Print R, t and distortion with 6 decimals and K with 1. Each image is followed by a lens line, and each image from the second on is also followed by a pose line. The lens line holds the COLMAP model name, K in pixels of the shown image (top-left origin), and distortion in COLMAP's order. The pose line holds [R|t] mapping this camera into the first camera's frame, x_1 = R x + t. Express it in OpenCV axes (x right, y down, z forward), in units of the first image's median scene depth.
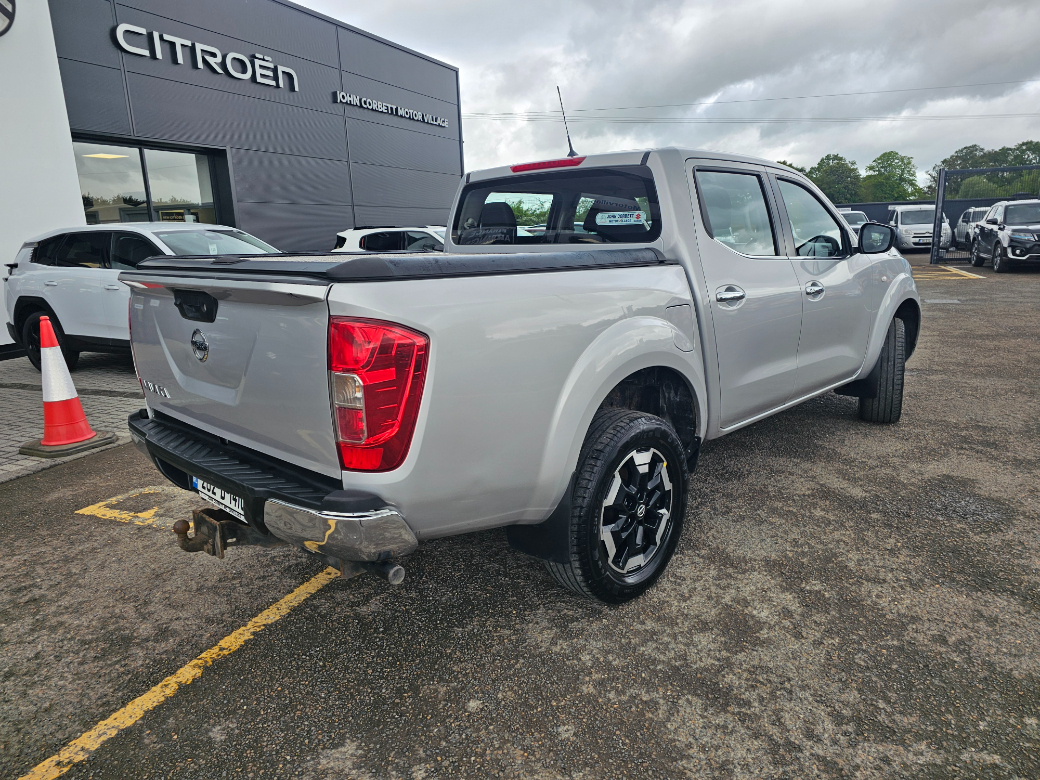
lens RADIAL K [[694.1, 0, 520.0], [0, 694.1, 390.0], [0, 0, 1]] dist [0.054248, -0.040311]
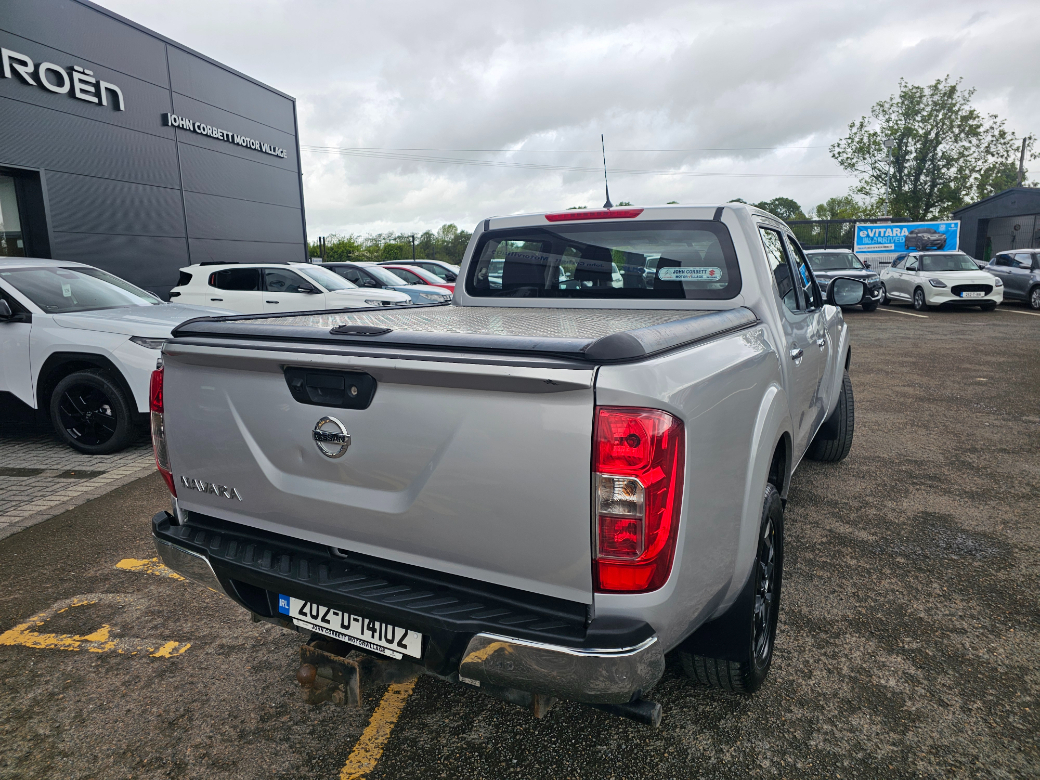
lens RADIAL K [[695.1, 0, 512.1], [0, 695.1, 393.1], [0, 0, 1]] dist [0.044537, -0.029286]
pose [[0.968859, -0.029480, 0.245853, -0.086859], [0.040427, 0.998398, -0.039598, -0.014245], [-0.244292, 0.048304, 0.968498, 0.036069]]
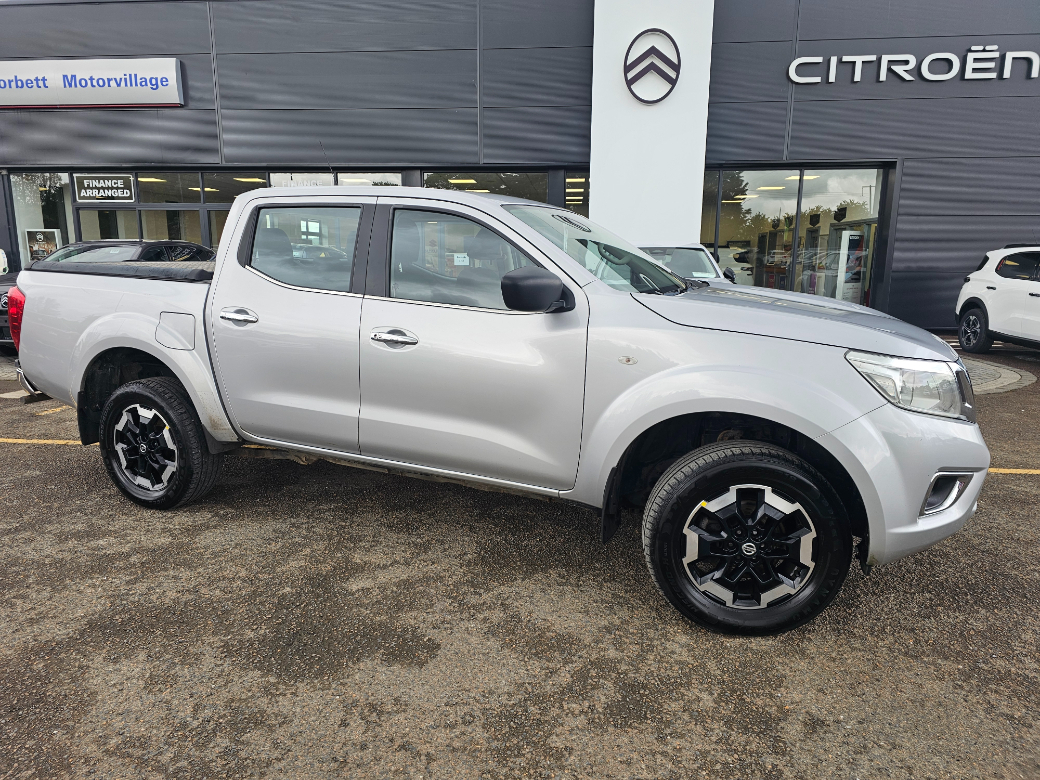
lens RADIAL K [[689.5, 0, 510.6], [0, 689.5, 392.9], [0, 0, 1]] dist [0.055779, -0.038089]
pose [[0.325911, 0.220472, -0.919334, 0.394028], [-0.227879, 0.962076, 0.149938, -0.074692], [0.917526, 0.160631, 0.363792, 0.263078]]
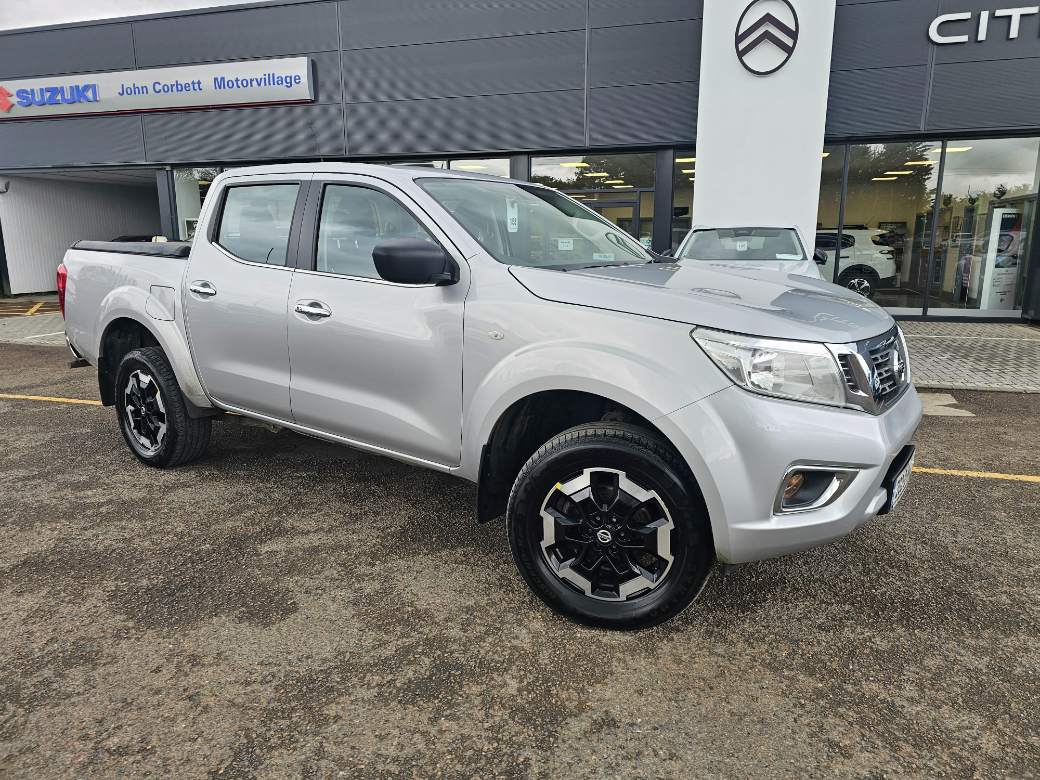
lens RADIAL K [[693.1, 0, 532.8], [0, 693.1, 386.5], [0, 0, 1]] dist [0.055855, -0.037761]
pose [[0.135733, 0.235548, -0.962338, 0.413621], [-0.226600, 0.952961, 0.201293, -0.091131], [0.964484, 0.190743, 0.182723, 0.353454]]
